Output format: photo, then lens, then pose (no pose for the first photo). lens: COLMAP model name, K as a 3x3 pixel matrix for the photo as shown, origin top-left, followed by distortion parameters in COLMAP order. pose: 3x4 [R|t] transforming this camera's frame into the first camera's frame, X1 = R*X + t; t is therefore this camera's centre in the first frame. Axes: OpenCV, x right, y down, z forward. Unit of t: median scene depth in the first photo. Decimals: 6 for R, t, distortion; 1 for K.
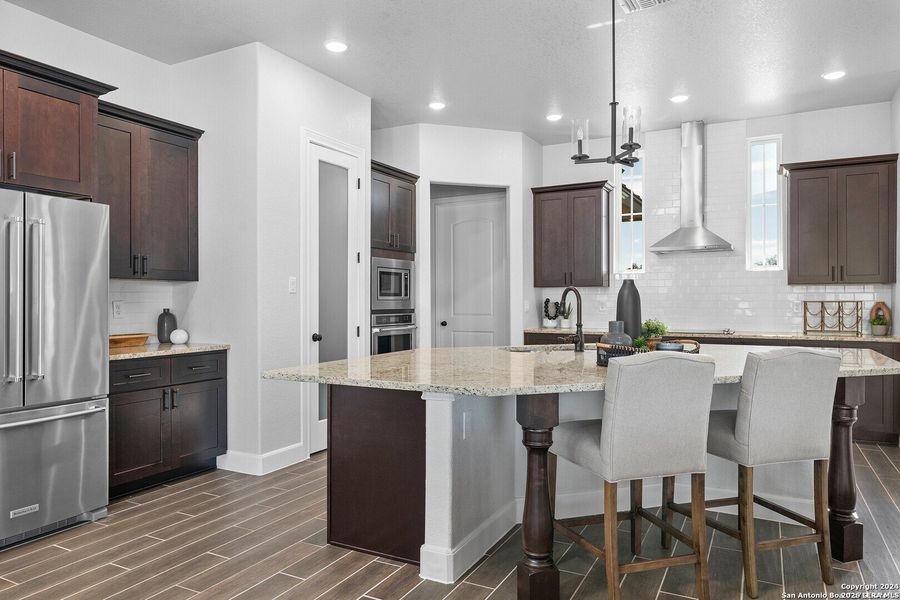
lens RADIAL K [[610.3, 0, 456.3], [0, 610.3, 301.8], [0, 0, 1]] dist [-0.017784, 0.011115]
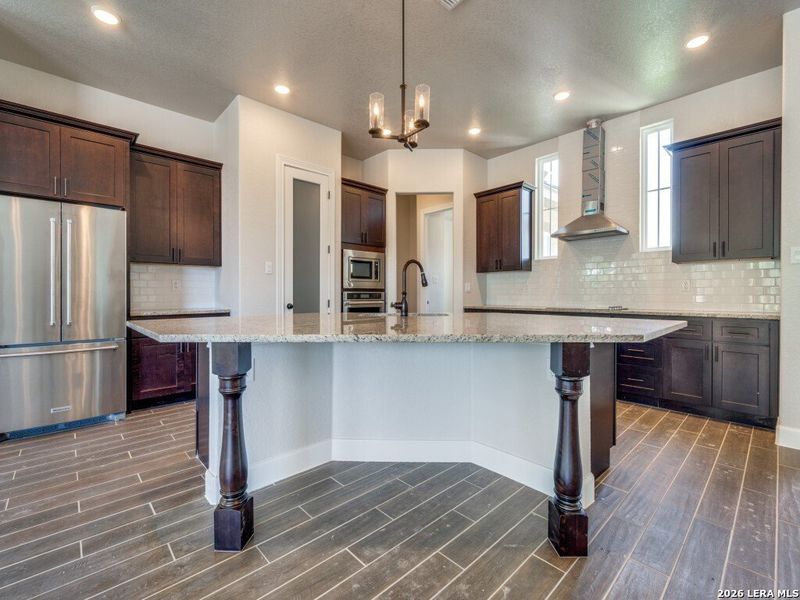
lens RADIAL K [[411.6, 0, 396.0], [0, 411.6, 295.2], [0, 0, 1]] dist [0.000739, -0.001454]
pose [[0.953847, 0.012342, -0.300039, 0.266229], [-0.011418, 0.999923, 0.004832, 0.024914], [0.300076, -0.001183, 0.953915, 0.164942]]
